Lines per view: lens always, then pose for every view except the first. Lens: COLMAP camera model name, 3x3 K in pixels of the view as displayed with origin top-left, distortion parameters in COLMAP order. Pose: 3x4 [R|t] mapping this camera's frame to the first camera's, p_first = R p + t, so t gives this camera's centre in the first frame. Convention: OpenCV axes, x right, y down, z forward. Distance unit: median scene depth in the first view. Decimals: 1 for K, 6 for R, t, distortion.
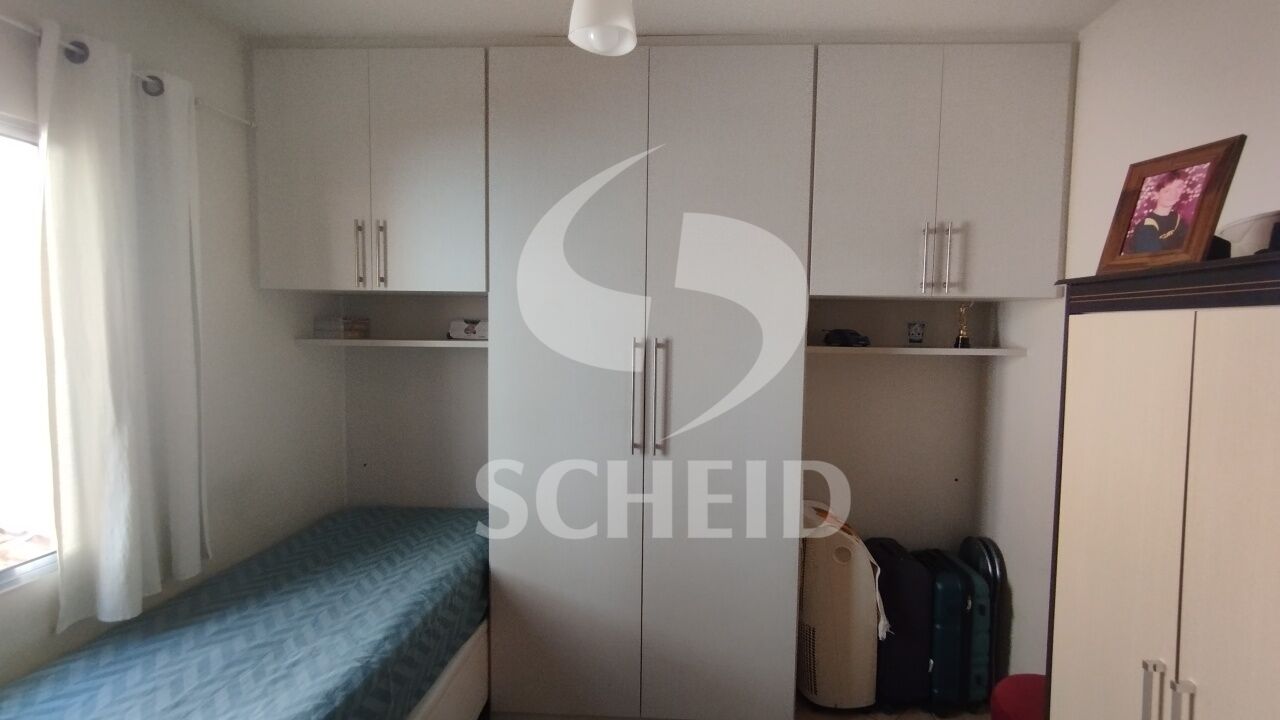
lens RADIAL K [[581.9, 0, 640.0], [0, 581.9, 360.0], [0, 0, 1]] dist [-0.006592, -0.000464]
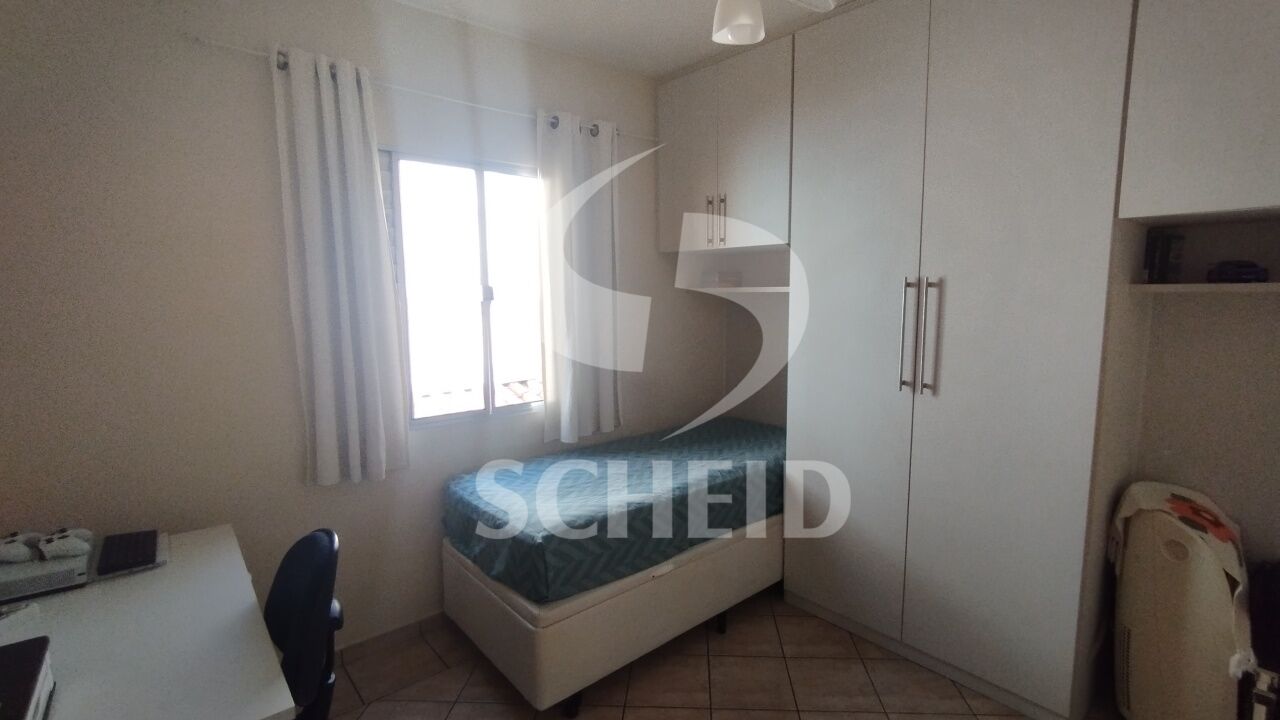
lens RADIAL K [[591.2, 0, 668.4], [0, 591.2, 366.5], [0, 0, 1]] dist [-0.004281, 0.001361]
pose [[0.696357, 0.073086, -0.713964, 0.451576], [-0.026520, 0.996742, 0.076167, 0.049360], [0.717205, -0.034105, 0.696027, -0.032365]]
